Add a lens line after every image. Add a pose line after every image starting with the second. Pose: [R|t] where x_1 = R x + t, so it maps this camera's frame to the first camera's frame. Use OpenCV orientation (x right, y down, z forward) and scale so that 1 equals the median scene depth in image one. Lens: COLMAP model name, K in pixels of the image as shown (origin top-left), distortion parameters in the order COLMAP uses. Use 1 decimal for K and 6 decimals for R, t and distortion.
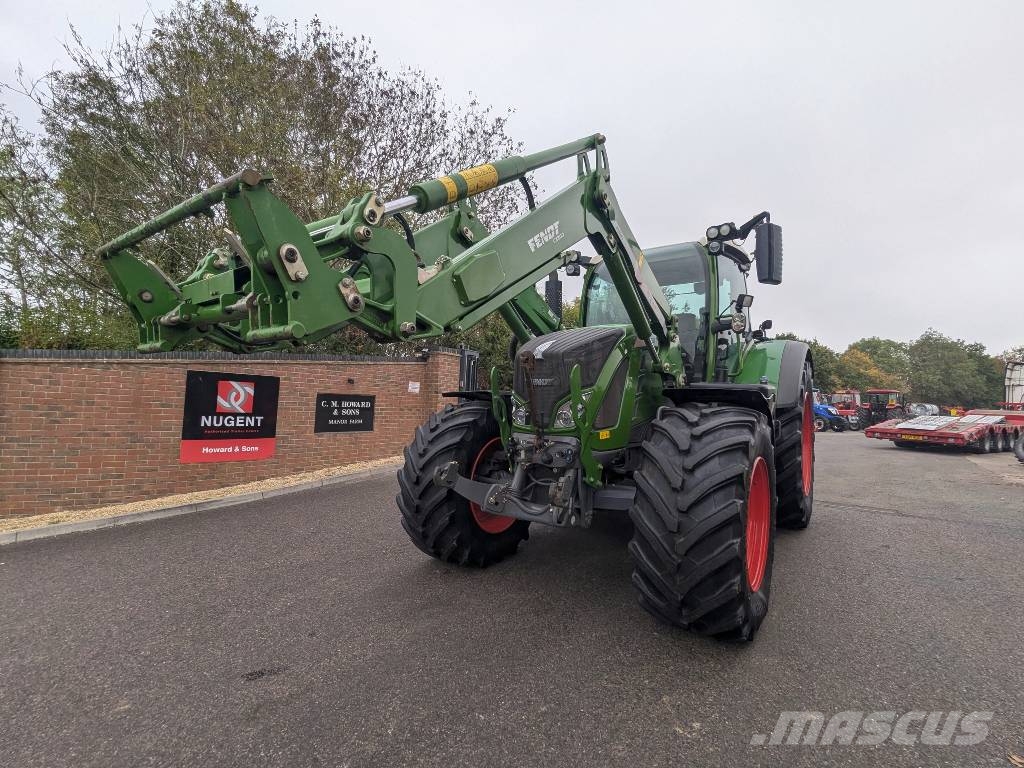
lens RADIAL K [[485.8, 0, 507.5], [0, 485.8, 368.4], [0, 0, 1]] dist [0.000564, -0.000239]
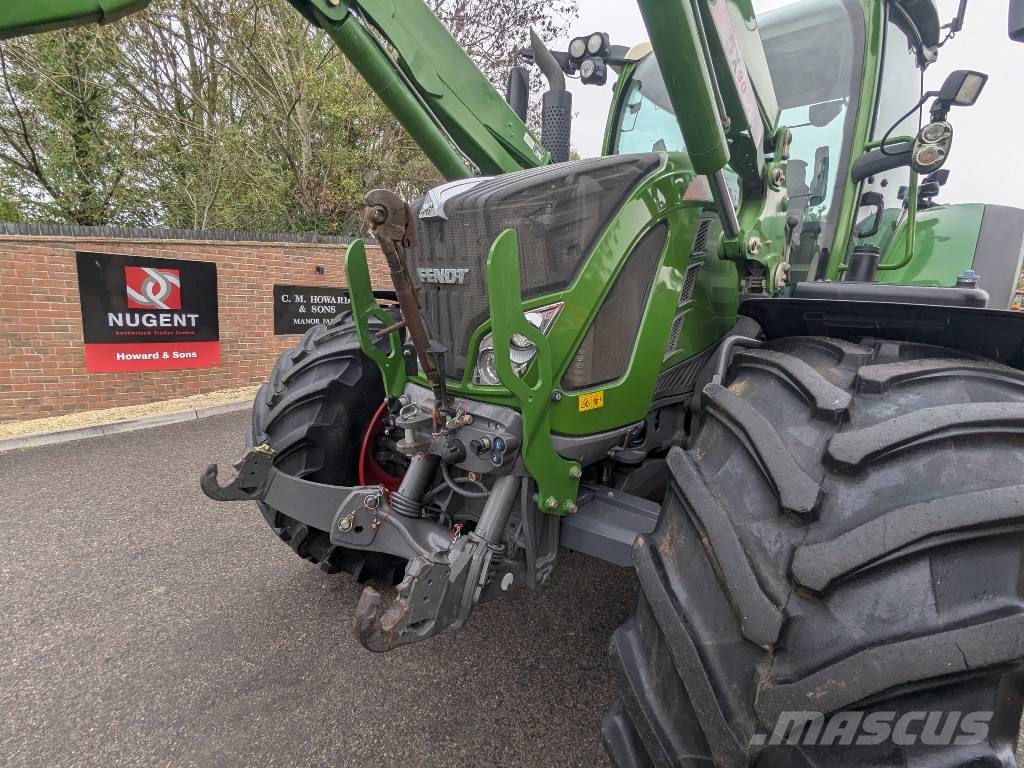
lens RADIAL K [[485.8, 0, 513.8], [0, 485.8, 384.6], [0, 0, 1]] dist [0.000564, -0.000239]
pose [[0.995247, 0.036837, -0.090144, 0.142382], [-0.013214, 0.968216, 0.249765, 0.011358], [0.096480, -0.247387, 0.964101, 0.480500]]
